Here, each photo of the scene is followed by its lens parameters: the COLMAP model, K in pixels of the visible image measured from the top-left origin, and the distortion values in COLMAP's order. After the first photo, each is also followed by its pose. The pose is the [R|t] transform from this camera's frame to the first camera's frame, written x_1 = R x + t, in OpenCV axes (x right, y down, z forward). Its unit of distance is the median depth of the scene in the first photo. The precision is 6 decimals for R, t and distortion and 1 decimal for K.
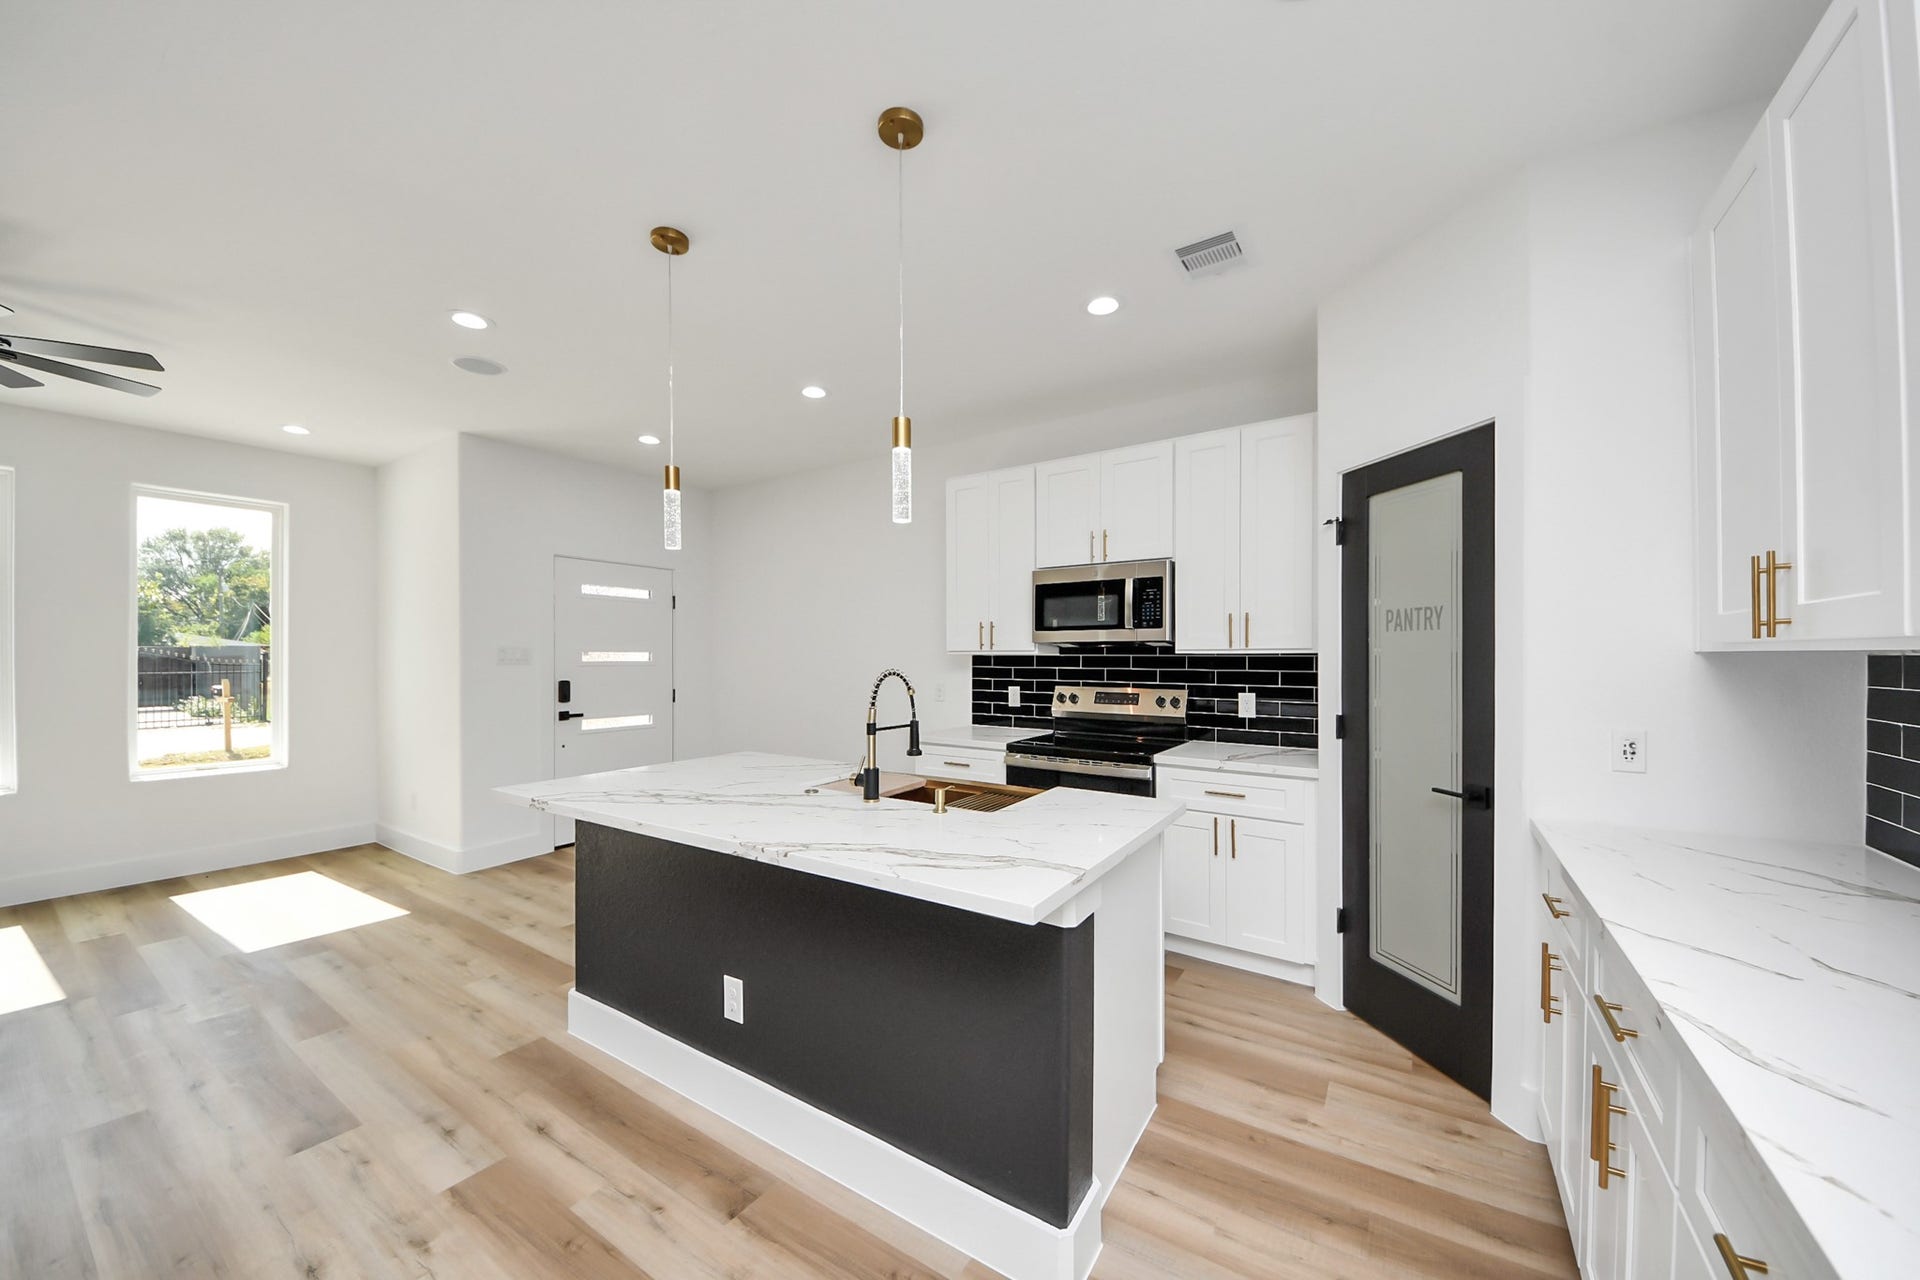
lens RADIAL K [[691.5, 0, 956.9], [0, 691.5, 654.1], [0, 0, 1]] dist [0.039173, -0.029021]
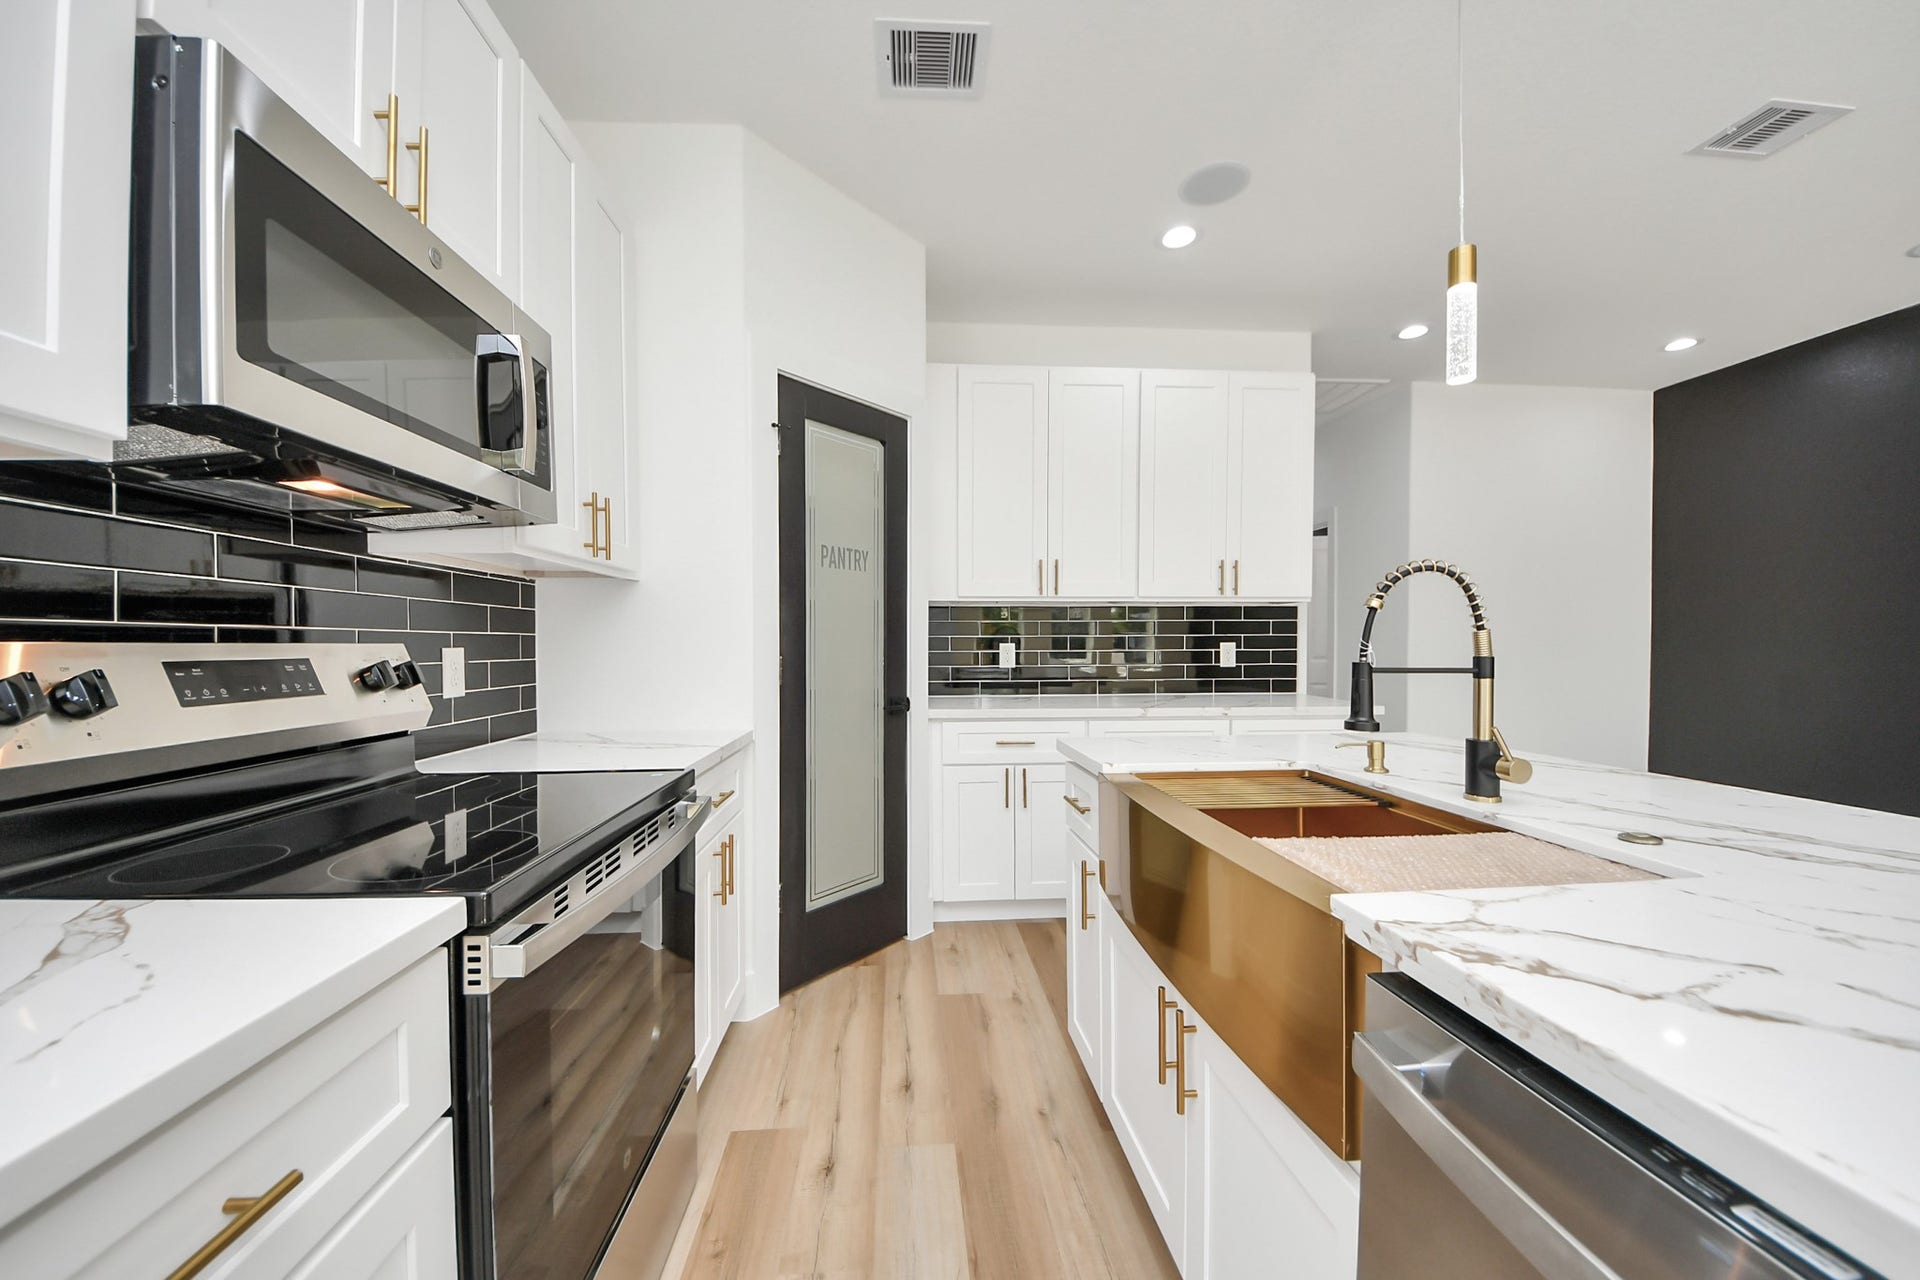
lens RADIAL K [[678.8, 0, 969.8], [0, 678.8, 644.1], [0, 0, 1]] dist [0.007857, -0.000021]
pose [[-0.630978, -0.001164, 0.775800, -0.173543], [0.001569, 0.999995, 0.002777, 0.050029], [-0.775799, 0.002969, -0.630973, 0.969881]]
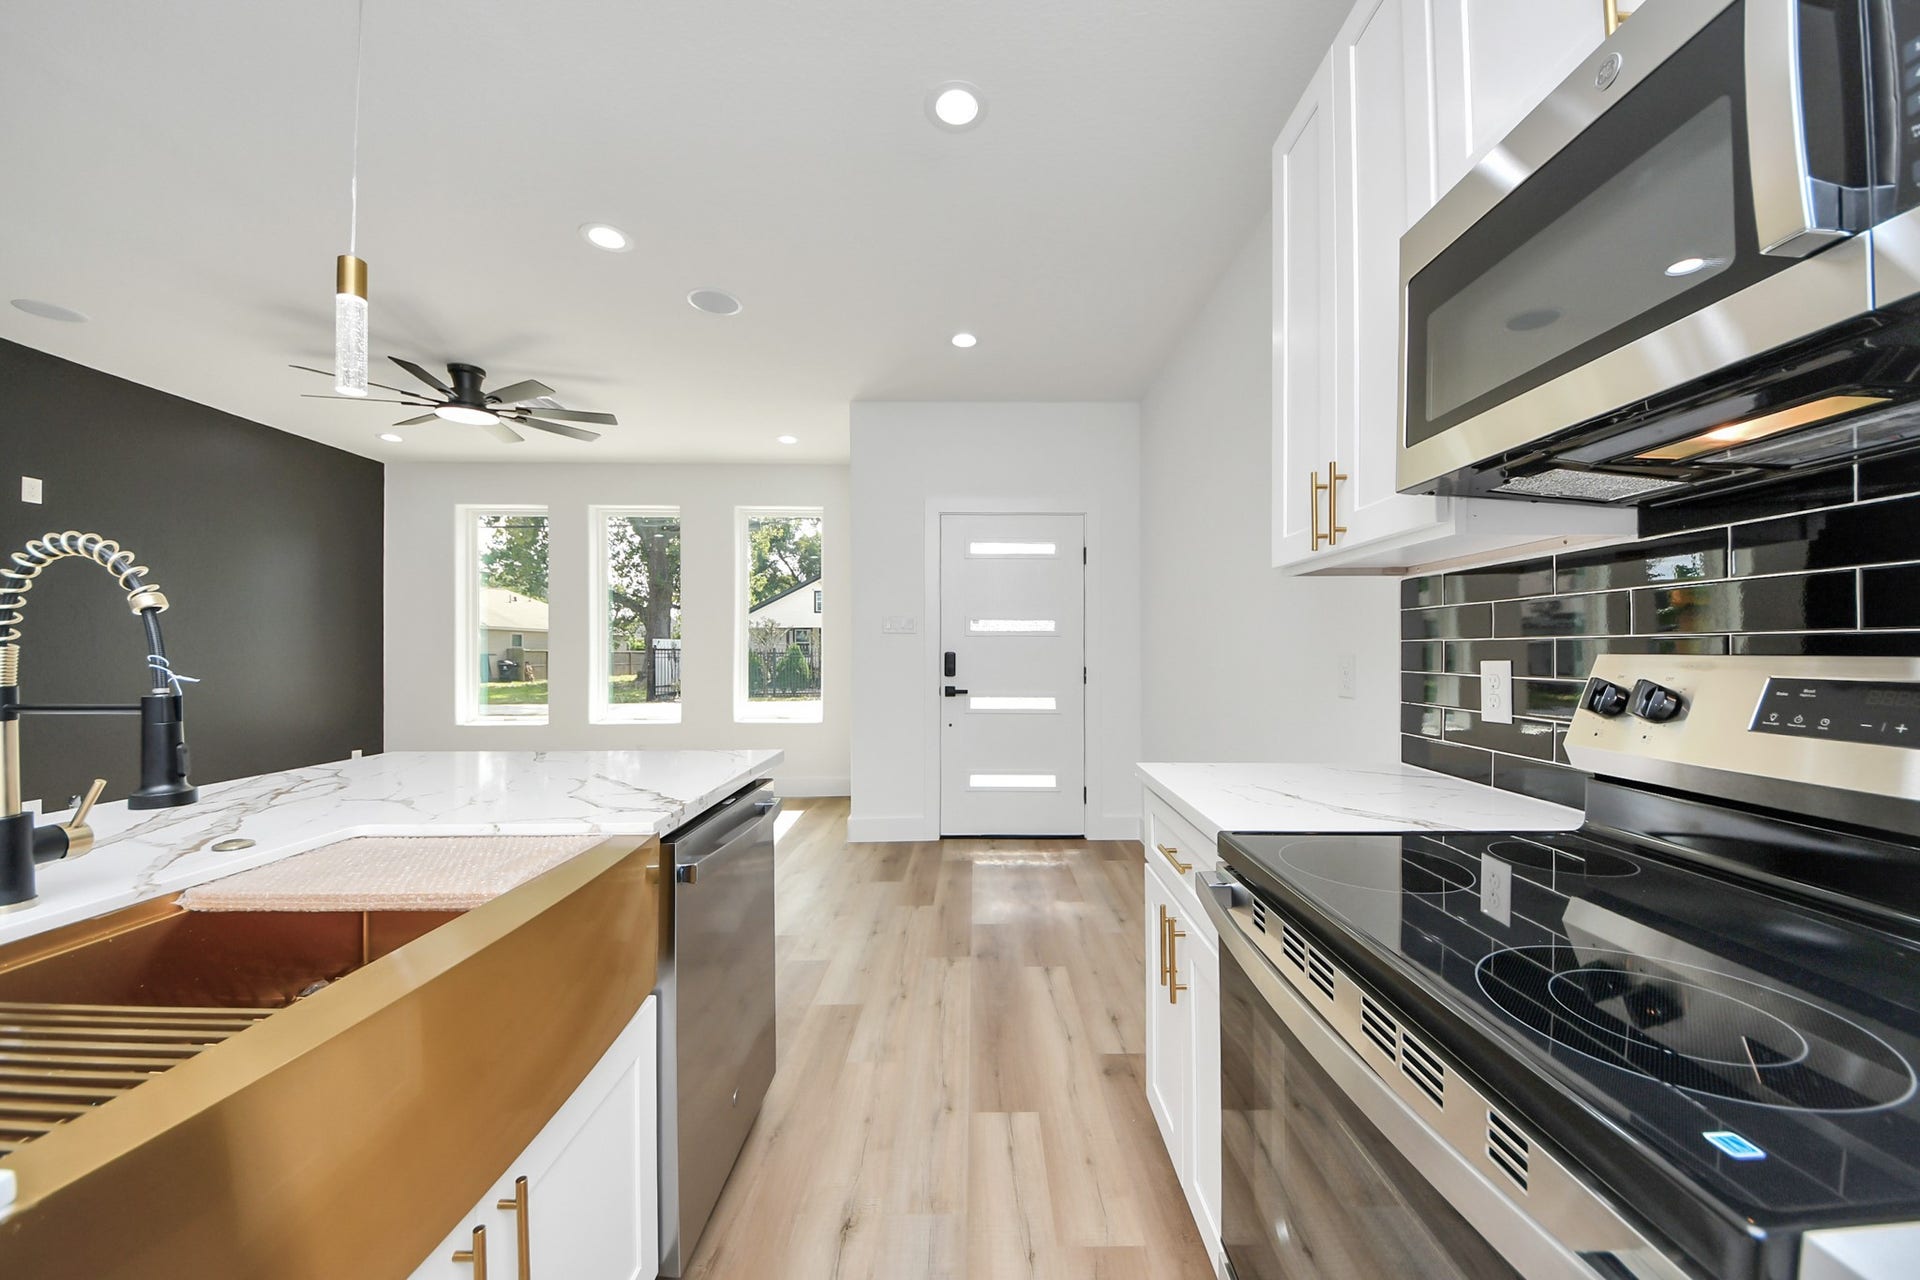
lens RADIAL K [[675.4, 0, 1031.3], [0, 675.4, 658.8], [0, 0, 1]] dist [0.000360, -0.000002]
pose [[0.553309, 0.004345, -0.832965, 0.258138], [0.002640, 0.999972, 0.006970, 0.048505], [0.832972, -0.006056, 0.553282, 0.722701]]
